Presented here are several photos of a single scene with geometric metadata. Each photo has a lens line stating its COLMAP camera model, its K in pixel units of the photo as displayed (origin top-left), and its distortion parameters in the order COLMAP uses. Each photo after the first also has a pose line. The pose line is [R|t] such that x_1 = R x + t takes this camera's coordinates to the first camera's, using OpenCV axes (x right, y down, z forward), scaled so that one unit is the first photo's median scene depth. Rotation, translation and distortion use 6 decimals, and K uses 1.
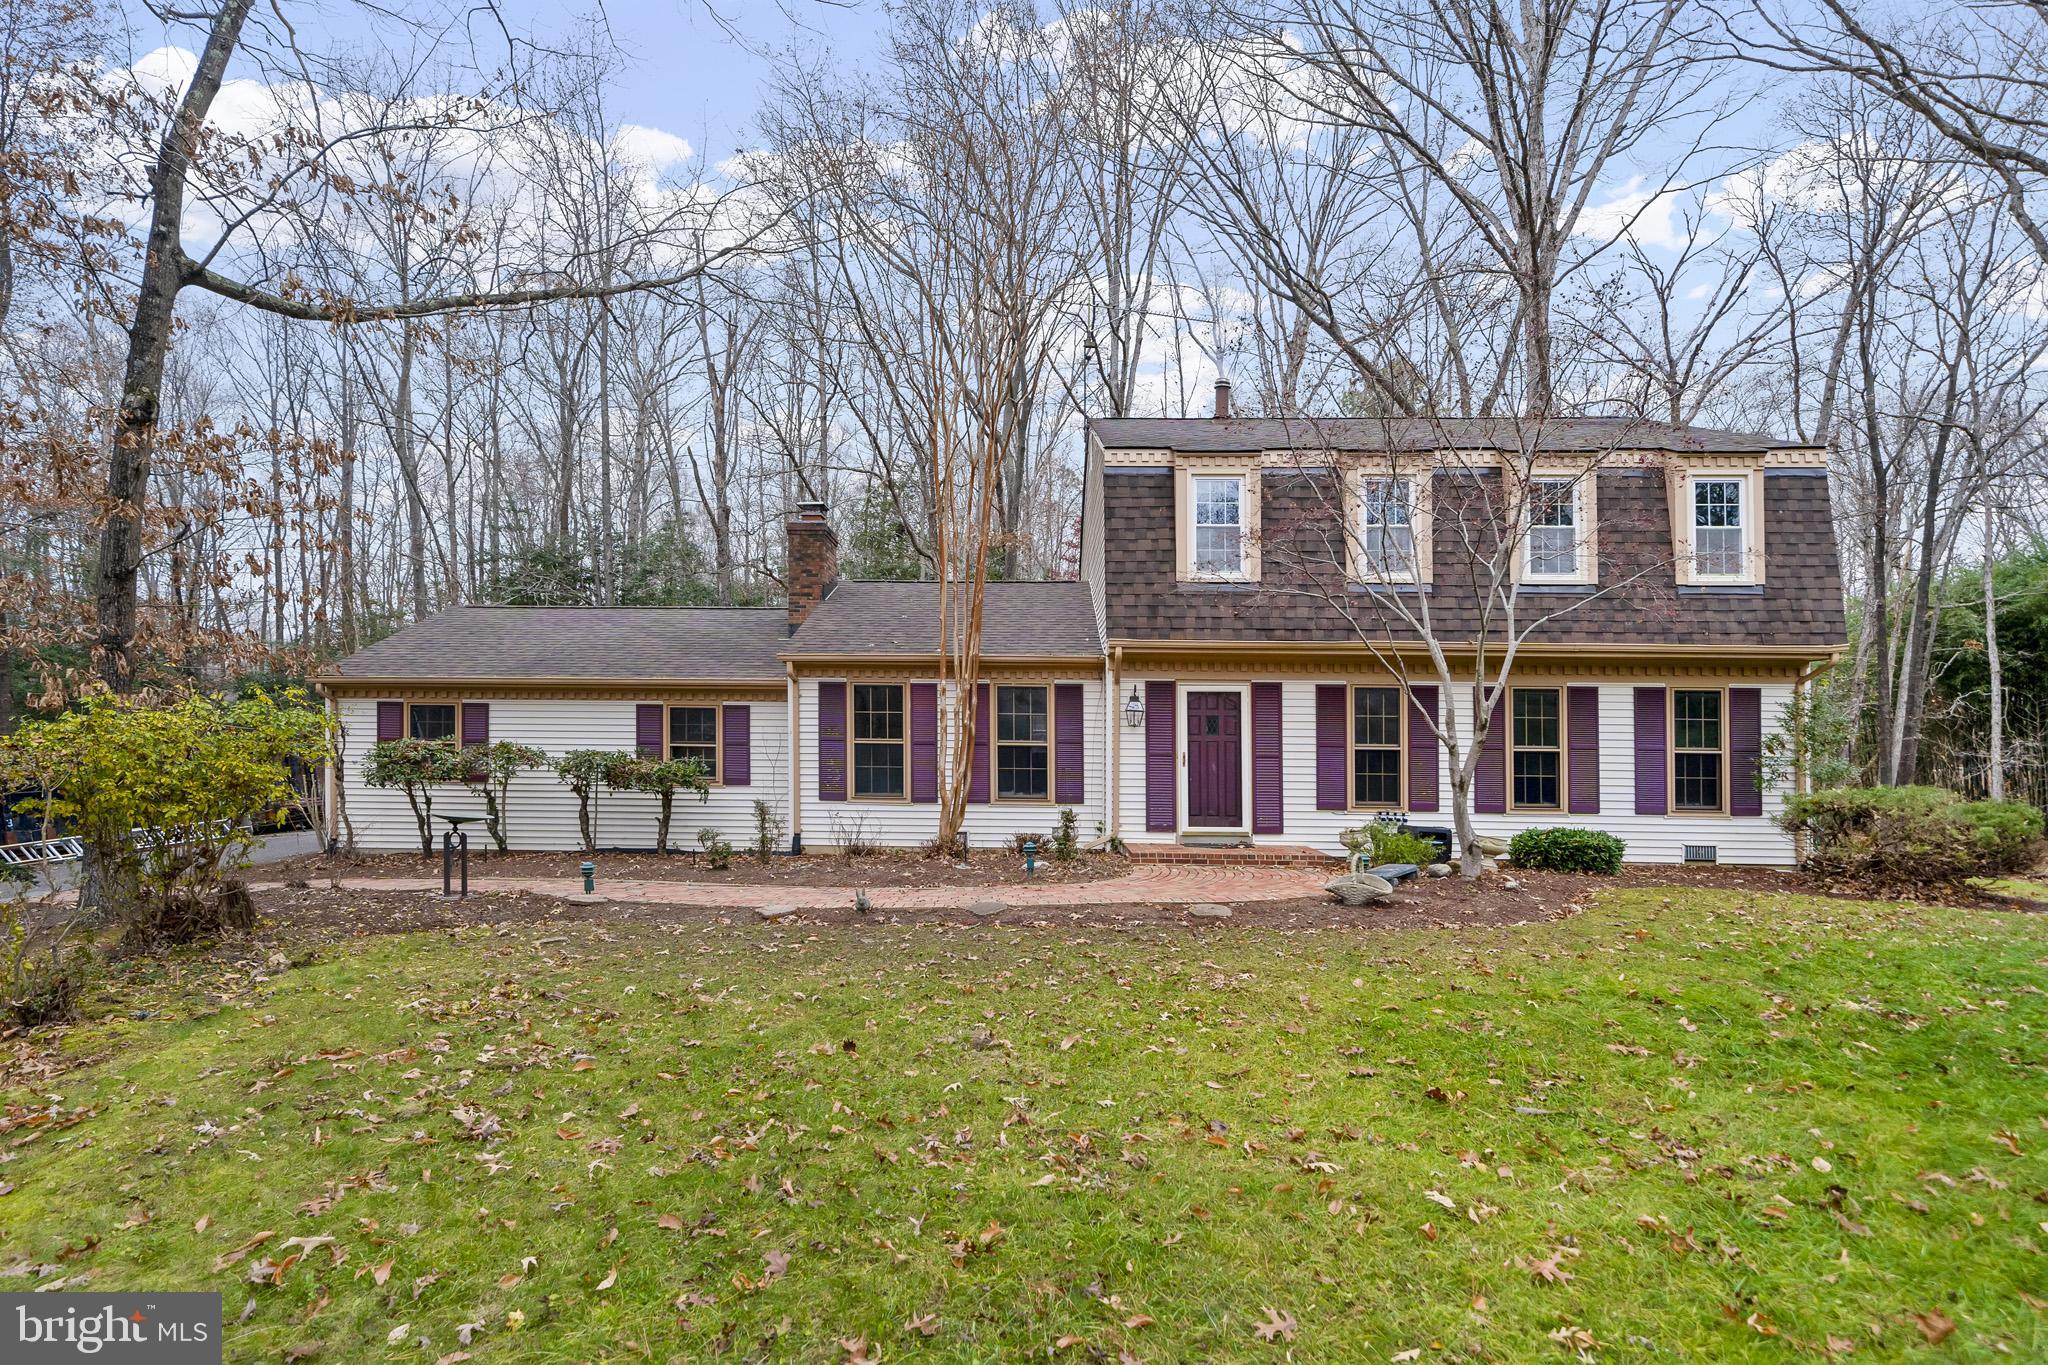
lens RADIAL K [[902.6, 0, 1024.0], [0, 902.6, 739.9], [0, 0, 1]] dist [0.002663, 0.000196]
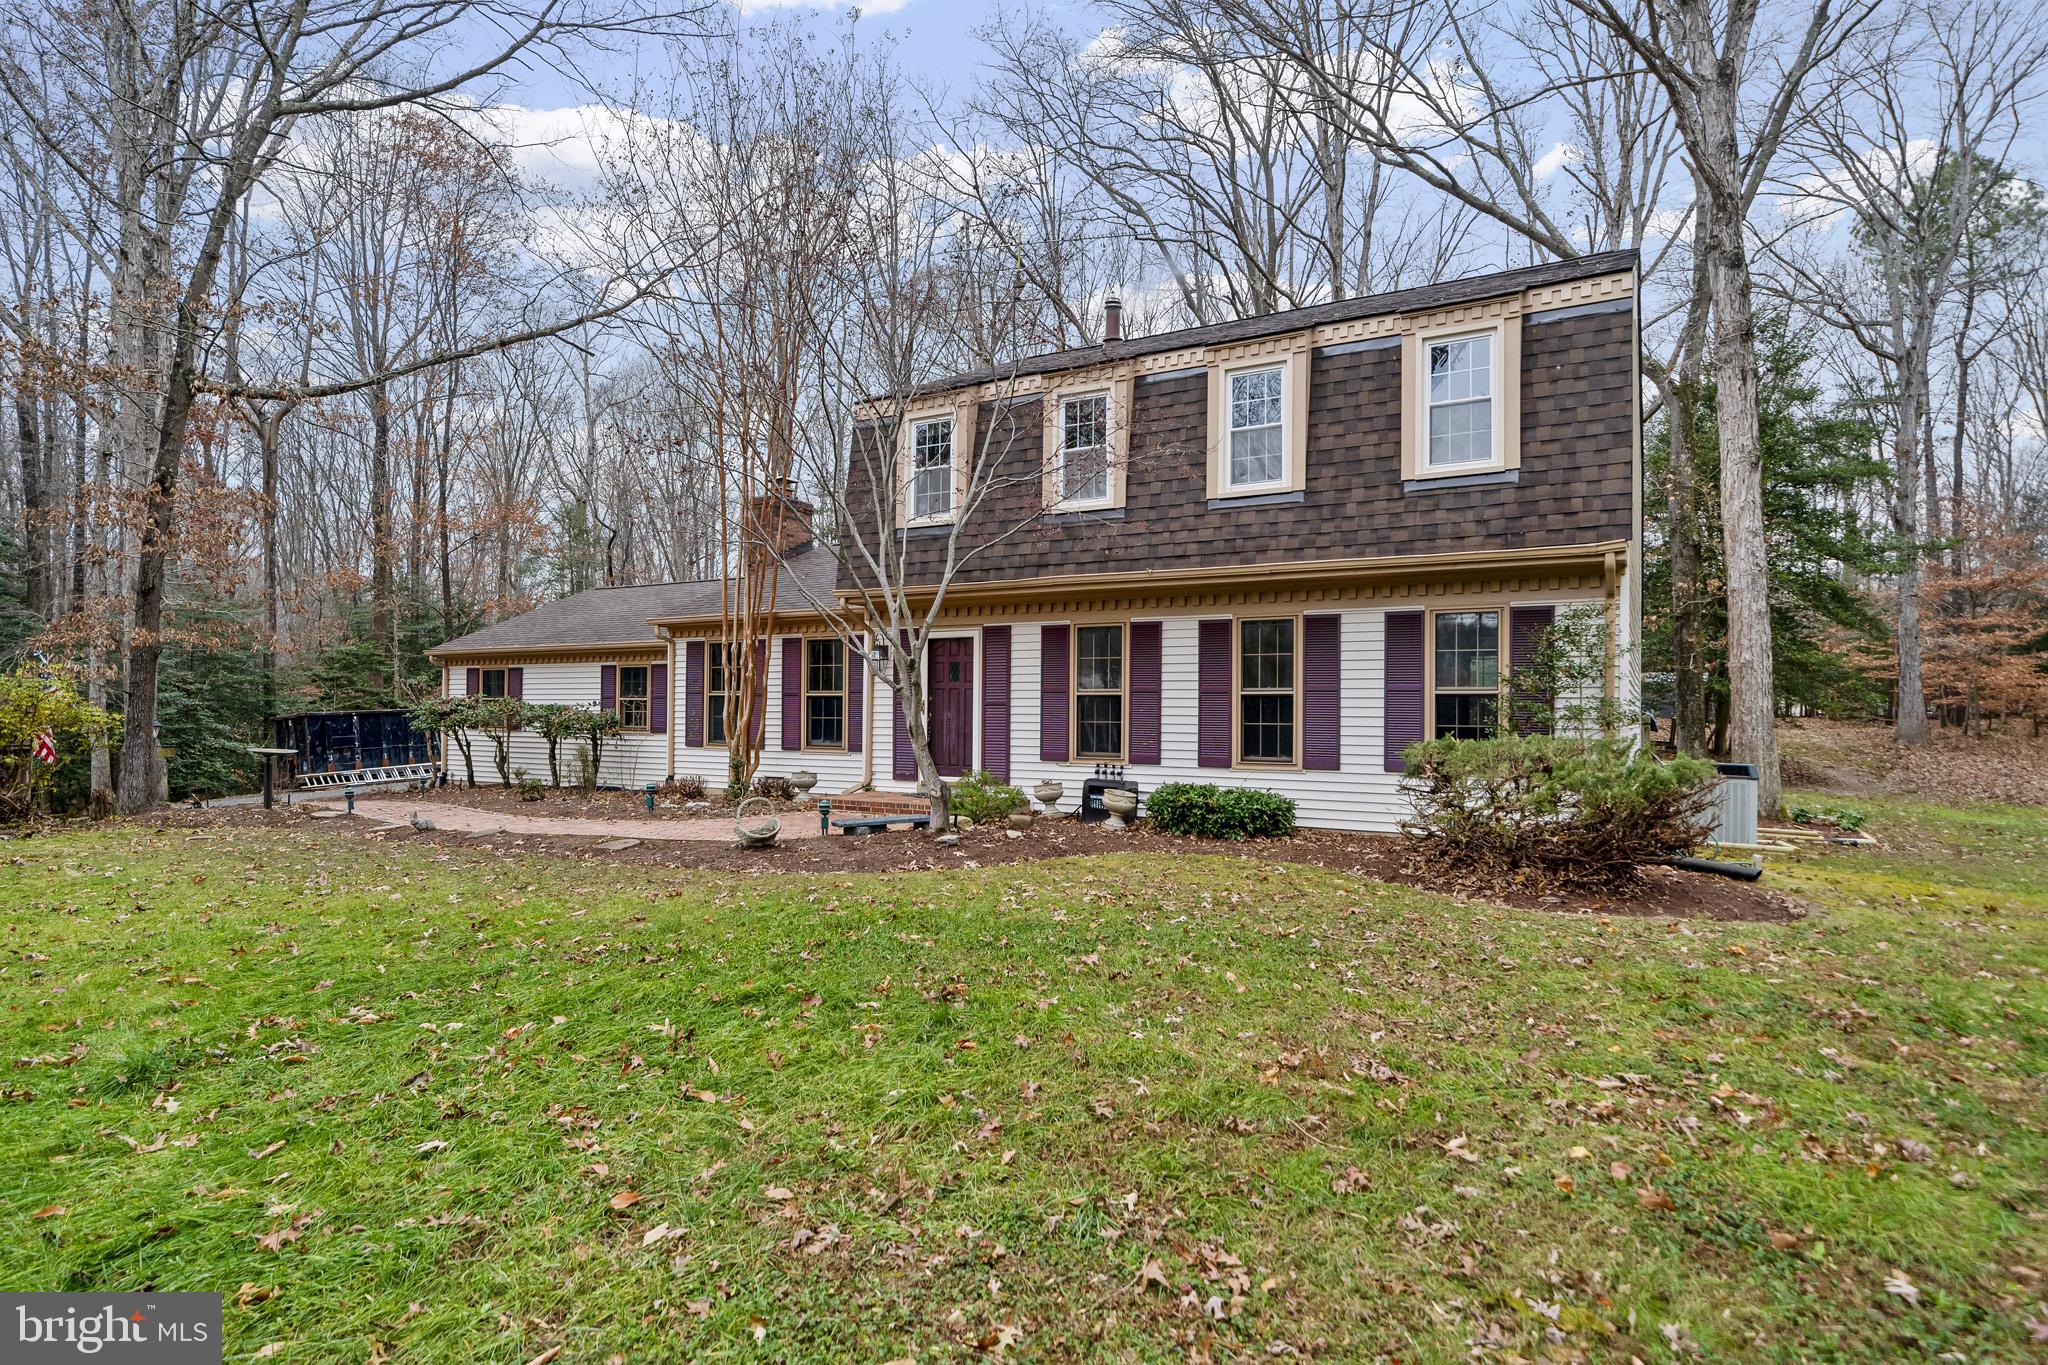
lens RADIAL K [[1141.5, 0, 1024.0], [0, 1141.5, 682.5], [0, 0, 1]] dist [0.000436, 0.000153]
pose [[0.867057, -0.018640, -0.497861, 0.893826], [0.014890, 0.999823, -0.011503, 0.010447], [0.497987, 0.002560, 0.867181, -0.025406]]
